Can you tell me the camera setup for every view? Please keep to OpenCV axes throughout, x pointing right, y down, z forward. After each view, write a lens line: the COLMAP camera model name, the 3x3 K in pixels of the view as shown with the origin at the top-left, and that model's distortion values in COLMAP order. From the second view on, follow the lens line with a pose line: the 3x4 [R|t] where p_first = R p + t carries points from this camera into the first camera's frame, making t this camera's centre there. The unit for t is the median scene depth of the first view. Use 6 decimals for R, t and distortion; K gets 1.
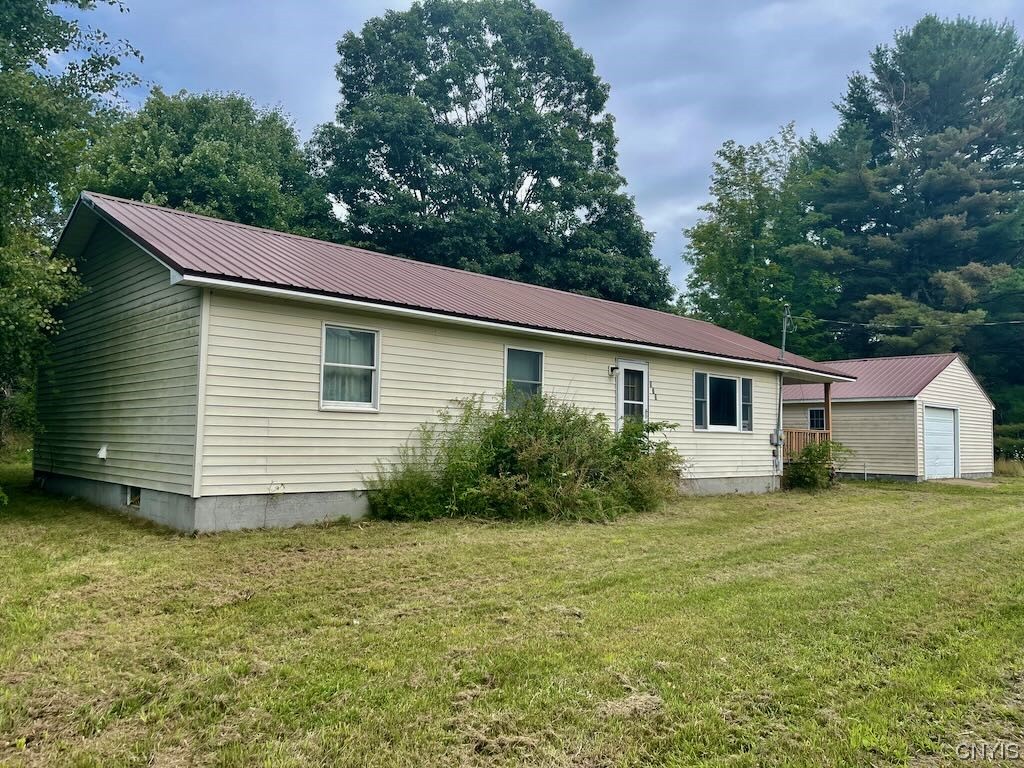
lens RADIAL K [[787.1, 0, 512.0], [0, 787.1, 384.0], [0, 0, 1]] dist [0.002414, -0.035545]
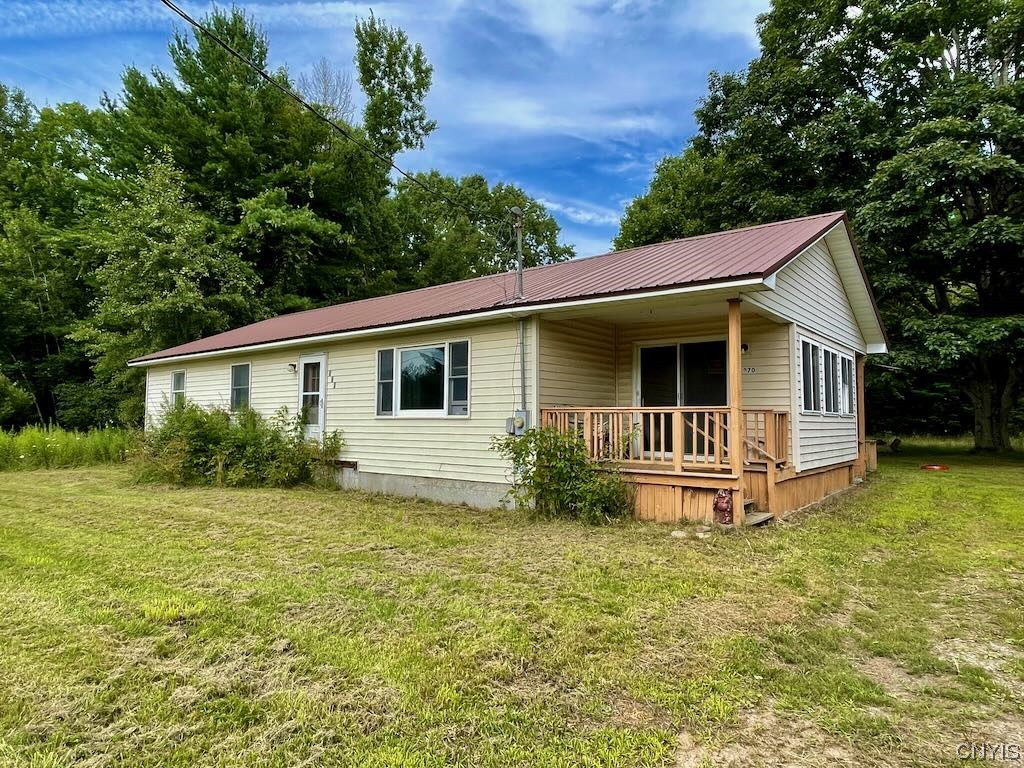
lens RADIAL K [[614.1, 0, 512.0], [0, 614.1, 384.0], [0, 0, 1]] dist [-0.003301, 0.002680]
pose [[0.129642, -0.062691, -0.989577, 0.969646], [0.084969, 0.995031, -0.051905, 0.073641], [0.987914, -0.077354, 0.134324, 1.112353]]
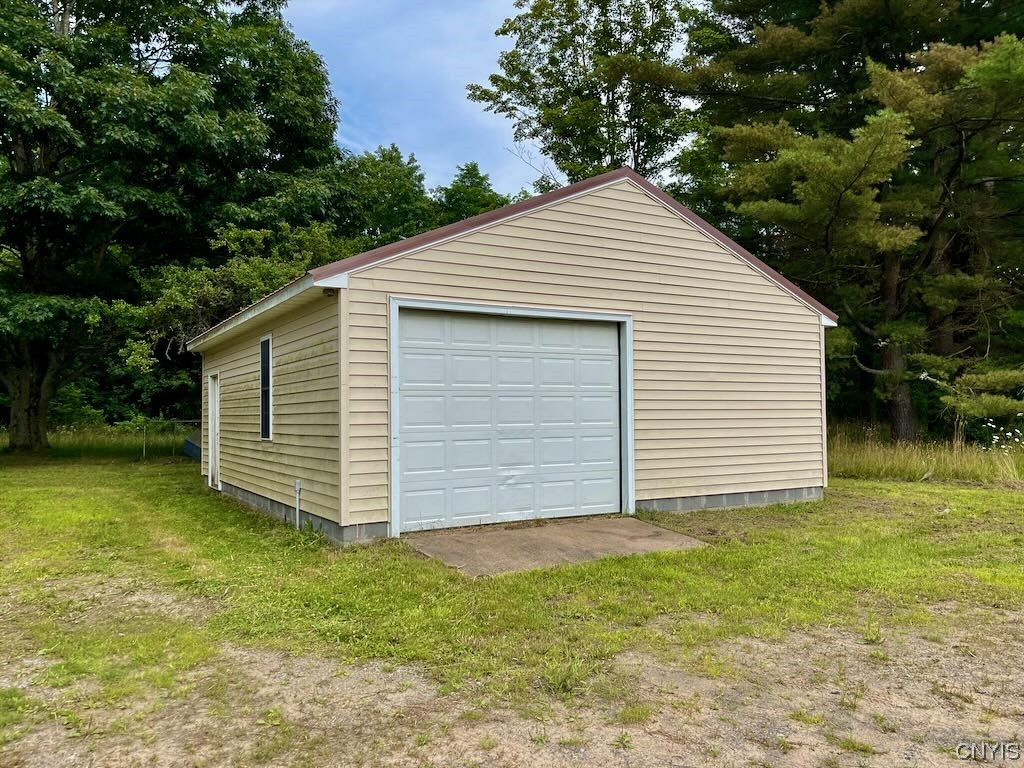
lens RADIAL K [[787.1, 0, 512.0], [0, 787.1, 384.0], [0, 0, 1]] dist [0.002414, -0.035545]
pose [[0.974823, -0.020150, -0.222069, 1.015324], [0.032327, 0.998158, 0.051339, 0.066611], [0.220625, -0.057225, 0.973679, 1.053318]]
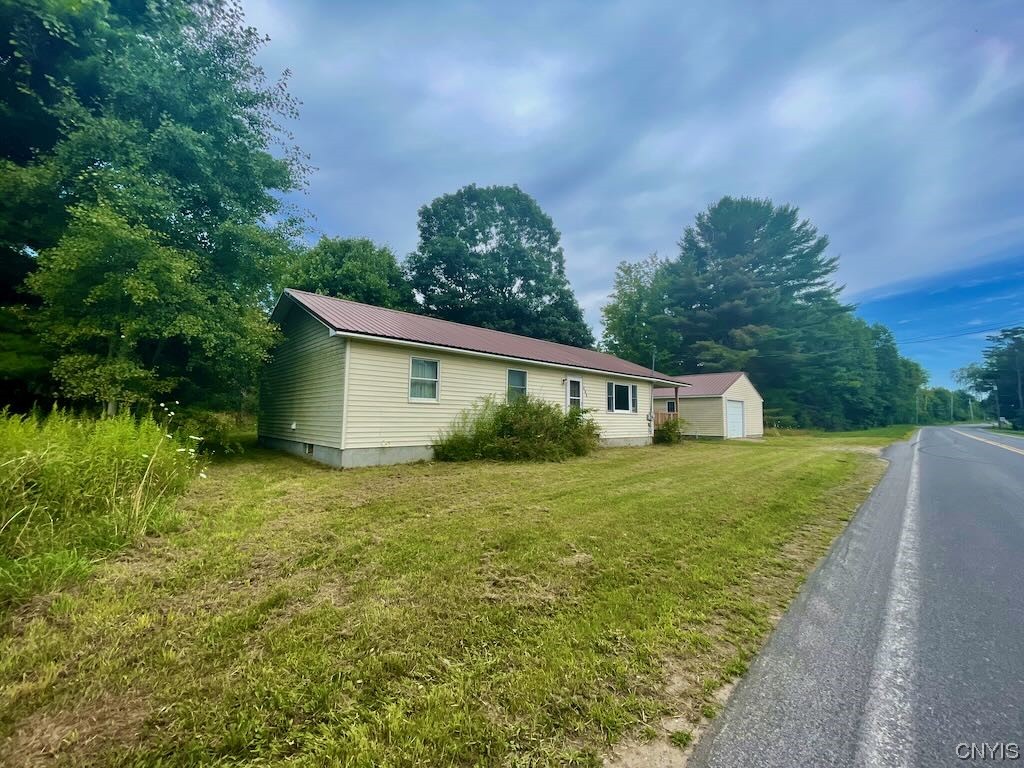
lens RADIAL K [[413.4, 0, 512.0], [0, 413.4, 384.0], [0, 0, 1]] dist [-0.028755, -0.000023]
pose [[0.999980, -0.003319, 0.005475, -0.001824], [0.003389, 0.999913, -0.012736, 0.001715], [-0.005432, 0.012755, 0.999904, 0.009586]]
